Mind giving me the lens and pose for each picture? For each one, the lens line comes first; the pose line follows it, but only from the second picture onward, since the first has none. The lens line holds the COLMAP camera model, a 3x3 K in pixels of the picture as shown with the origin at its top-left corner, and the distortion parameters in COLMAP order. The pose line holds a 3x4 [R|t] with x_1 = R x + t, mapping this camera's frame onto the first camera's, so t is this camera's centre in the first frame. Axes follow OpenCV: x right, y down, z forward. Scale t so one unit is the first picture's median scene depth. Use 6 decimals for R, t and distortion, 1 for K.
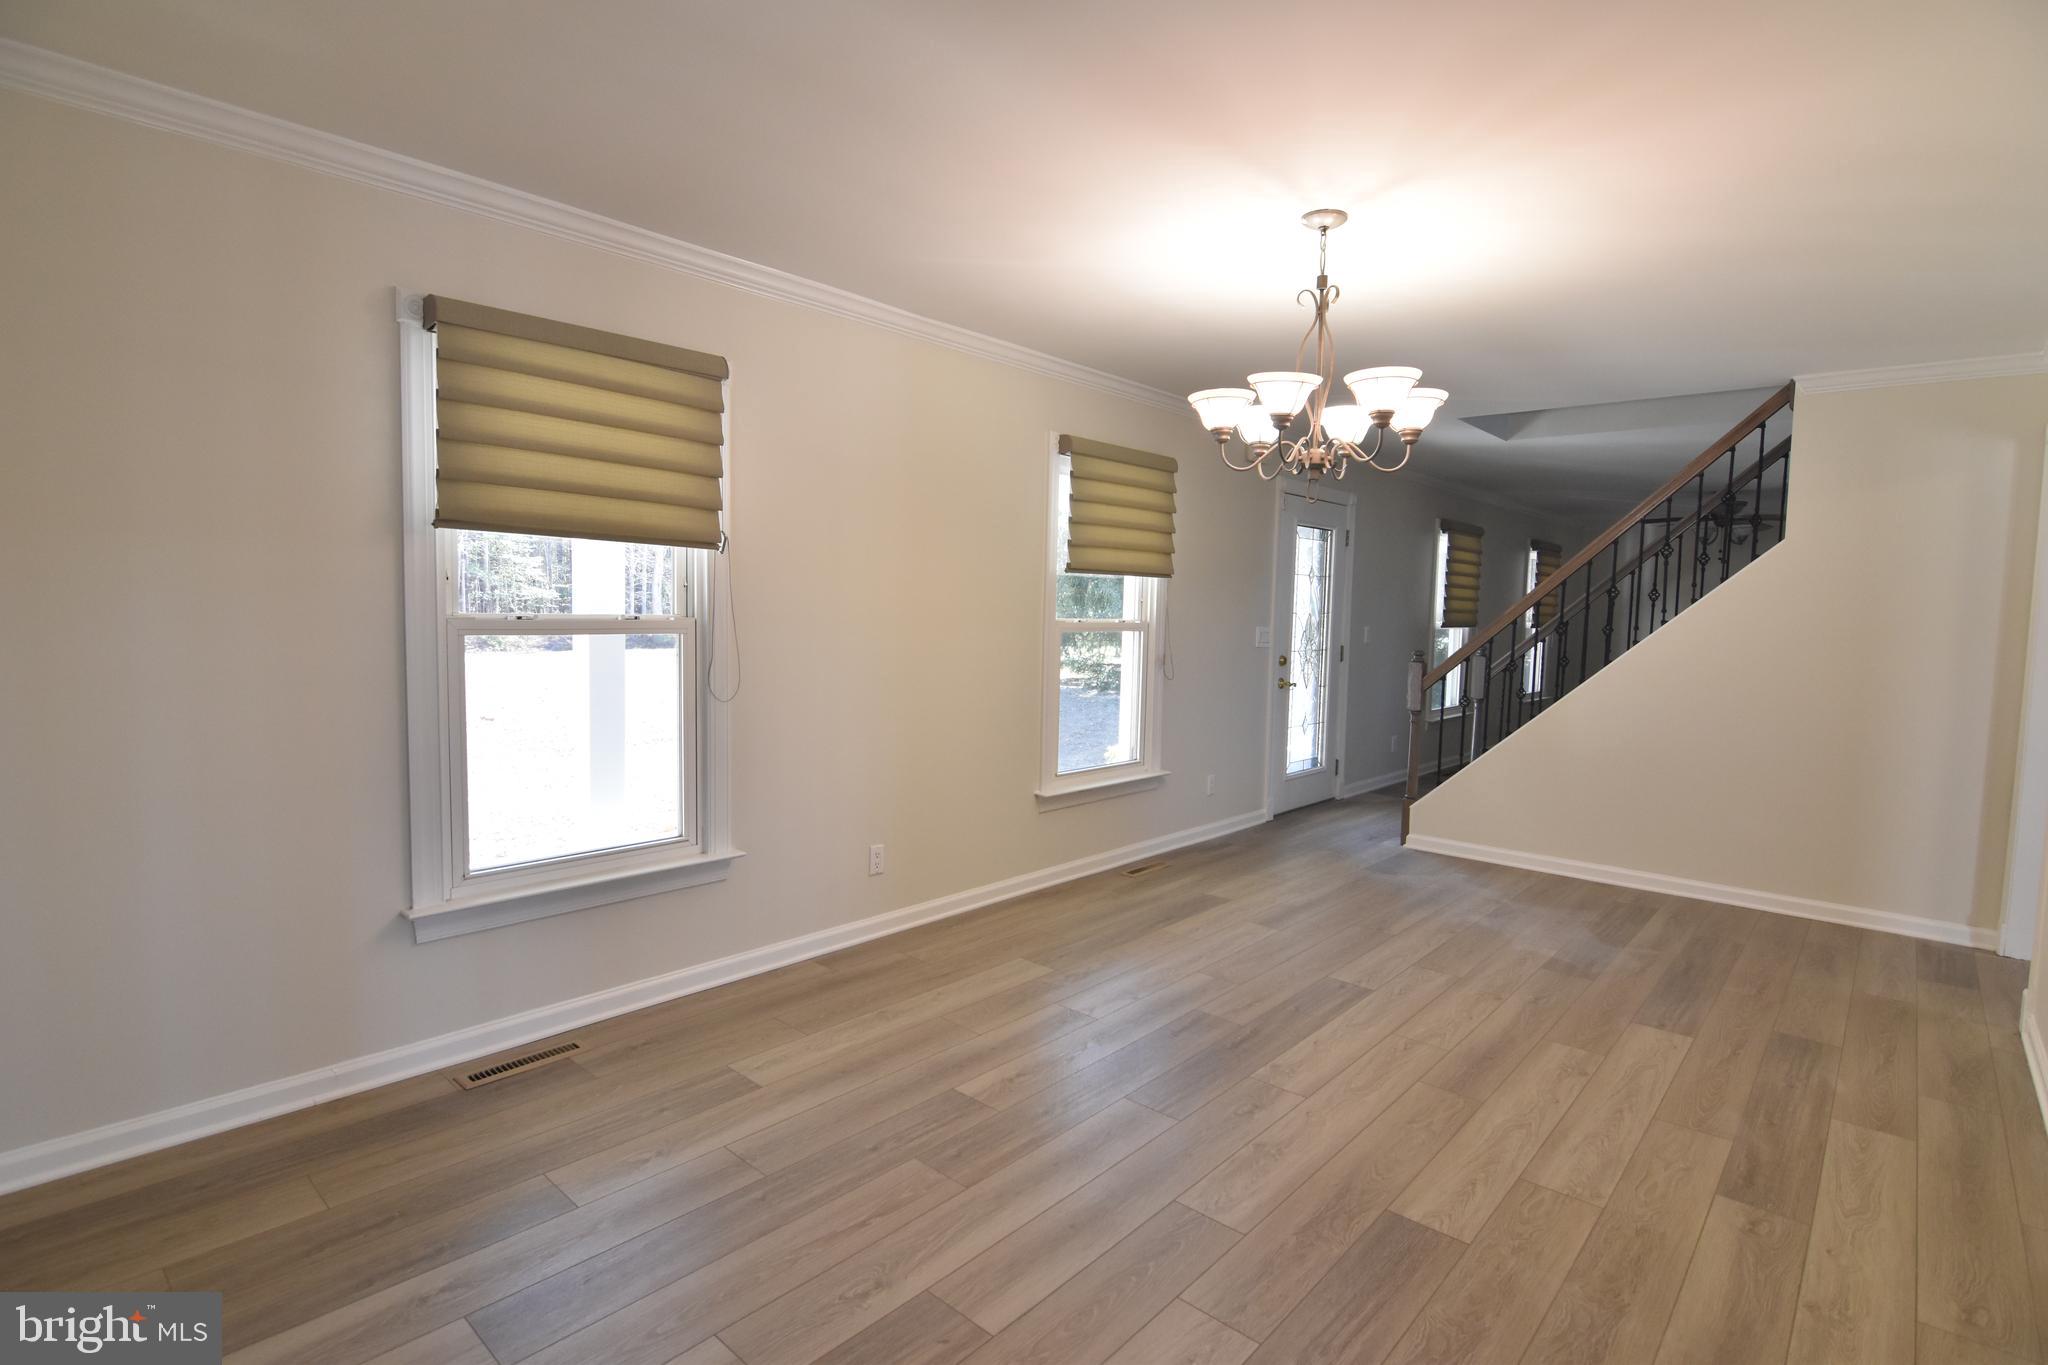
lens RADIAL K [[997.1, 0, 1023.4], [0, 997.1, 678.8], [0, 0, 1]] dist [-0.014707, -0.003704]
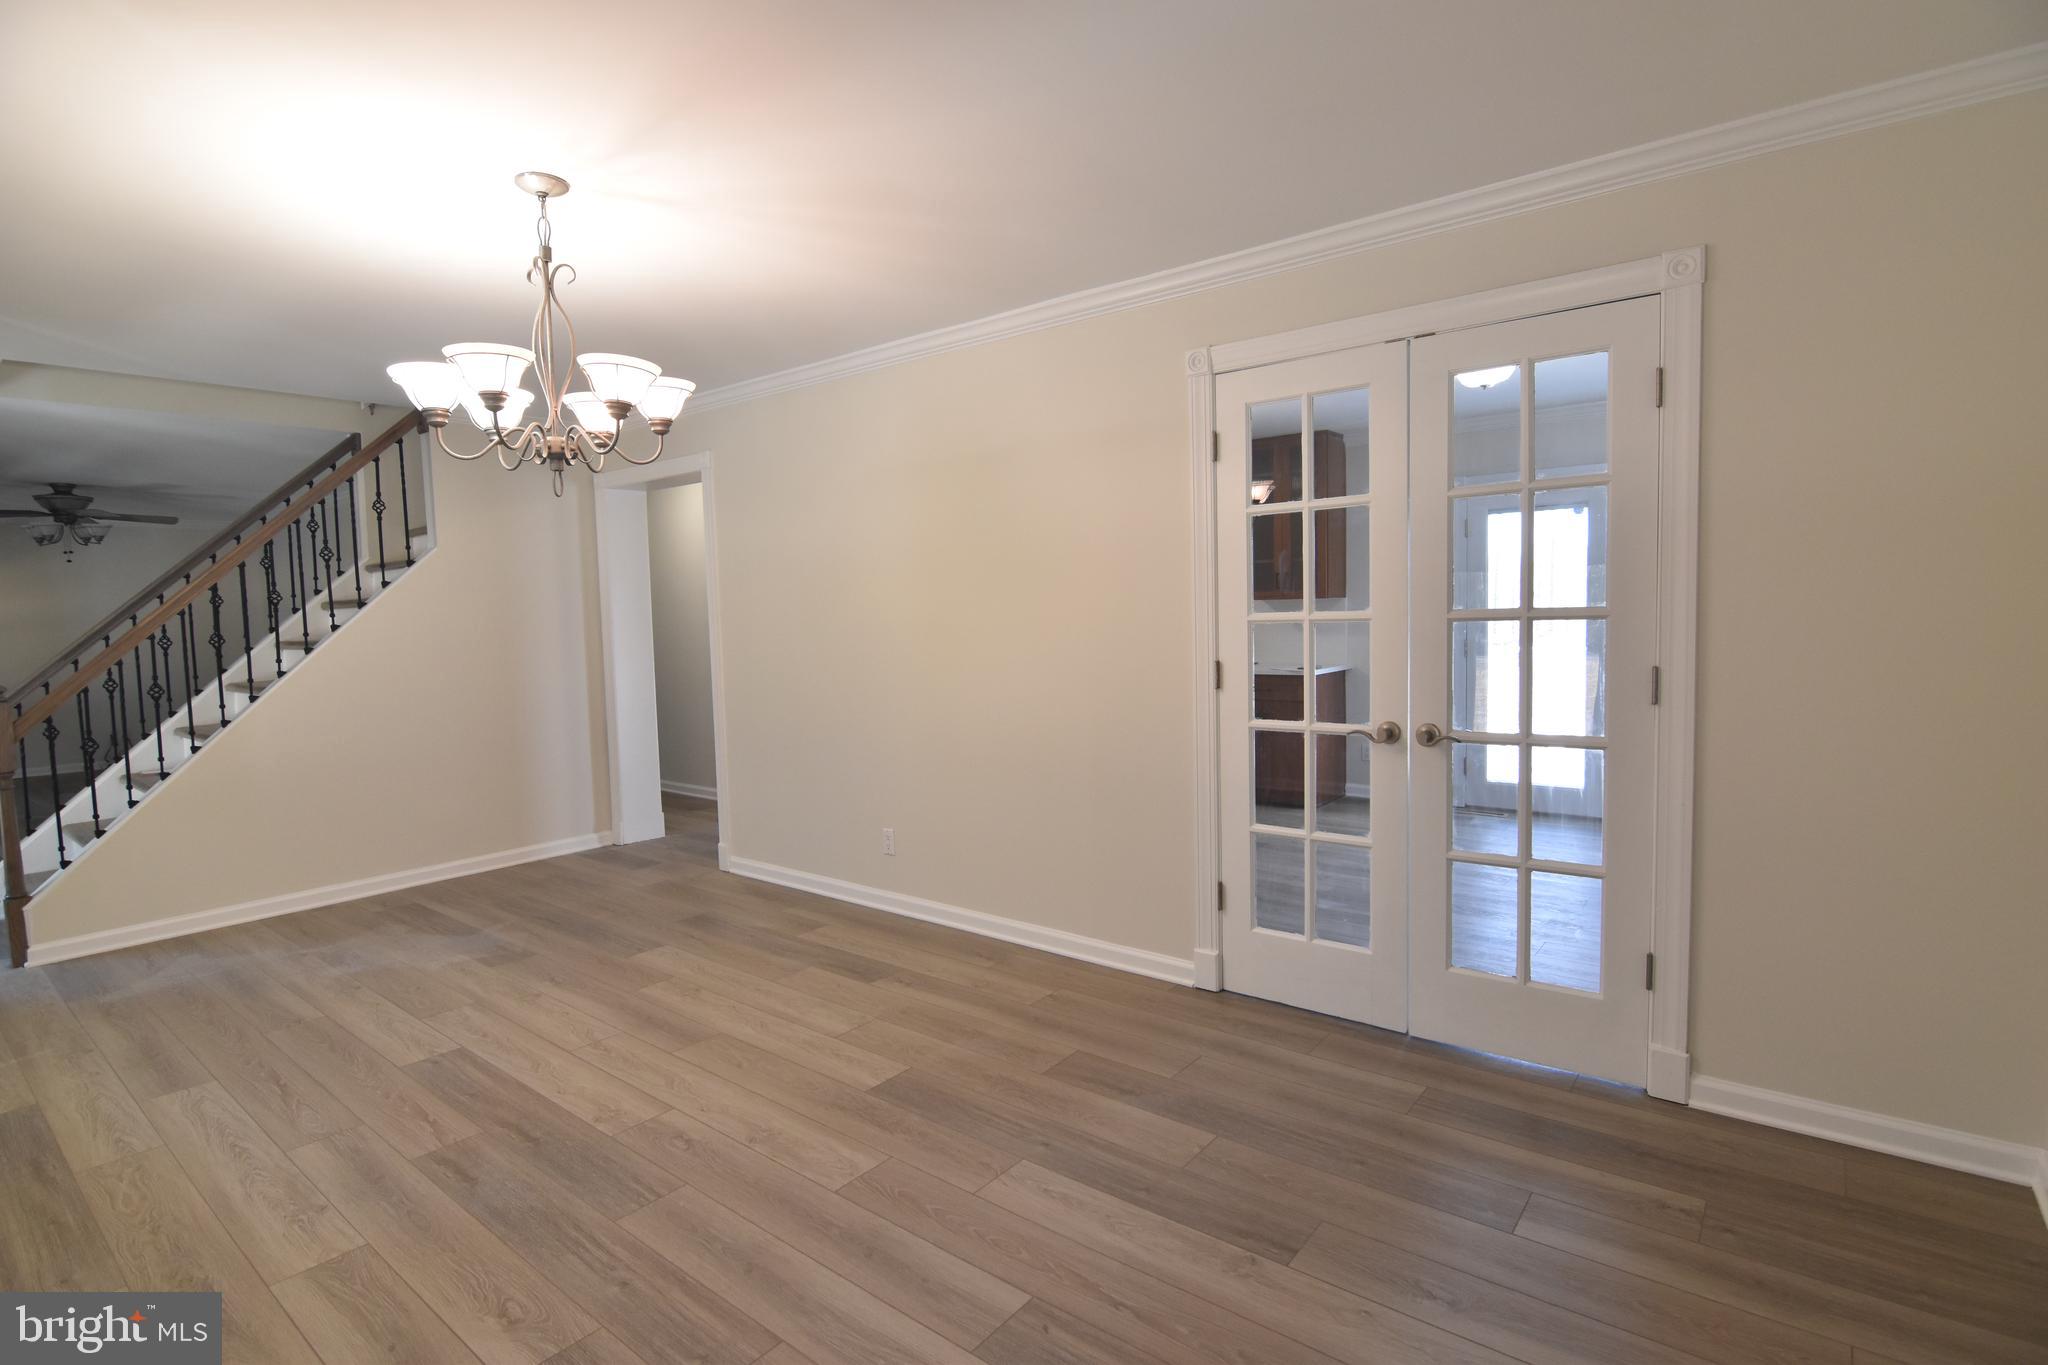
lens RADIAL K [[997.1, 0, 1037.8], [0, 997.1, 683.7], [0, 0, 1]] dist [-0.014707, -0.003704]
pose [[-0.064280, -0.098284, 0.993080, -0.579496], [0.100537, 0.989437, 0.104431, -0.051698], [-0.992855, 0.106555, -0.053720, 0.562303]]
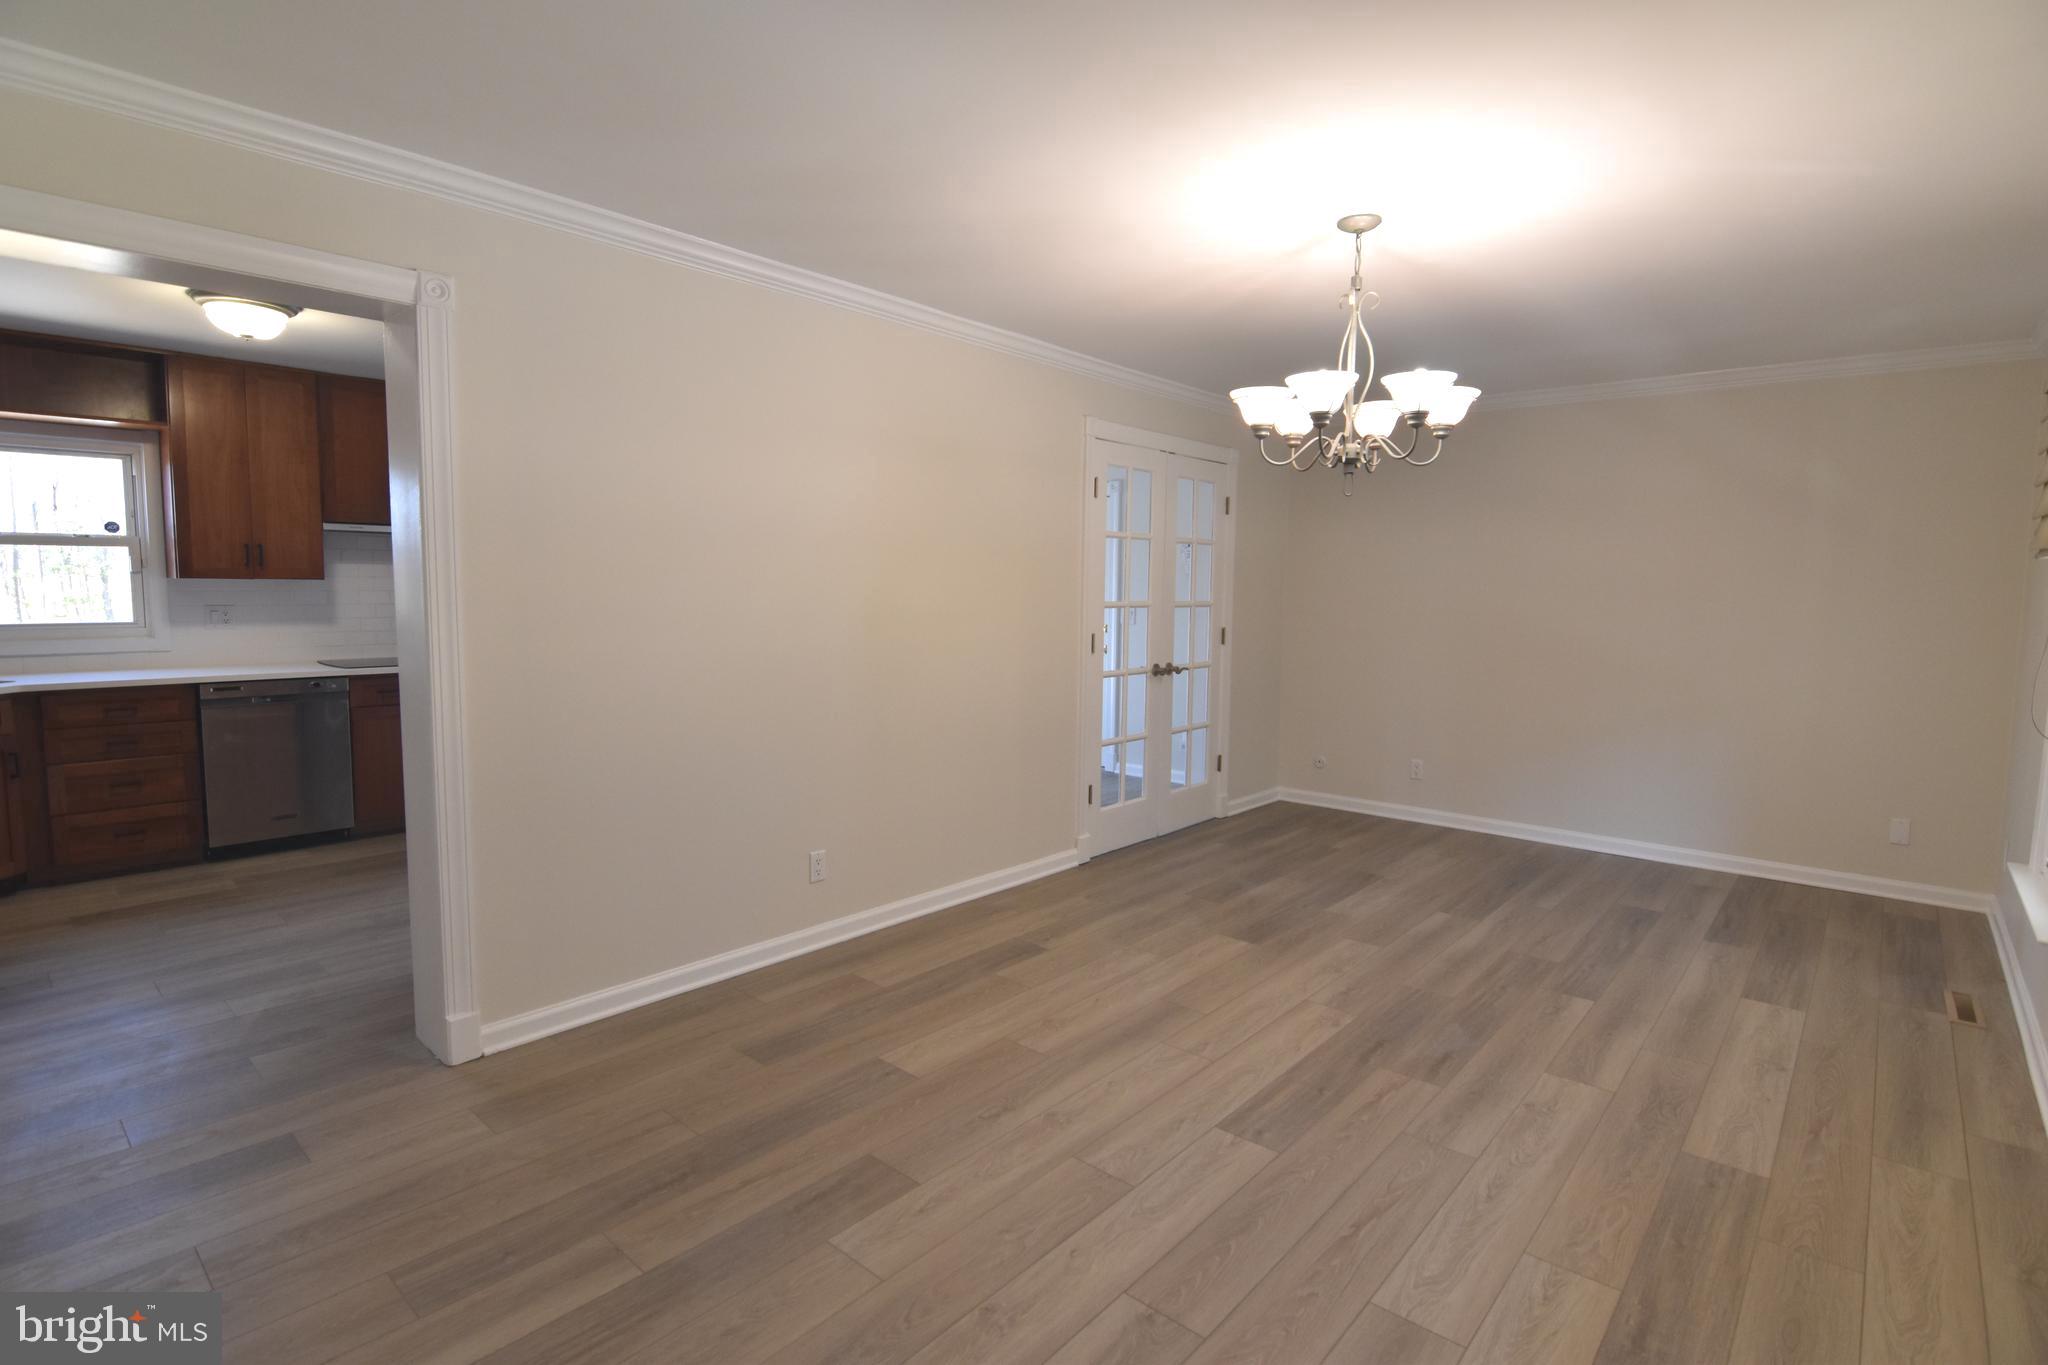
lens RADIAL K [[997.1, 0, 1026.5], [0, 997.1, 681.3], [0, 0, 1]] dist [-0.014707, -0.003704]
pose [[-0.999228, -0.035544, -0.016757, 0.570242], [-0.037888, 0.984566, 0.170861, -0.132961], [0.010426, 0.171364, -0.985153, 1.833704]]
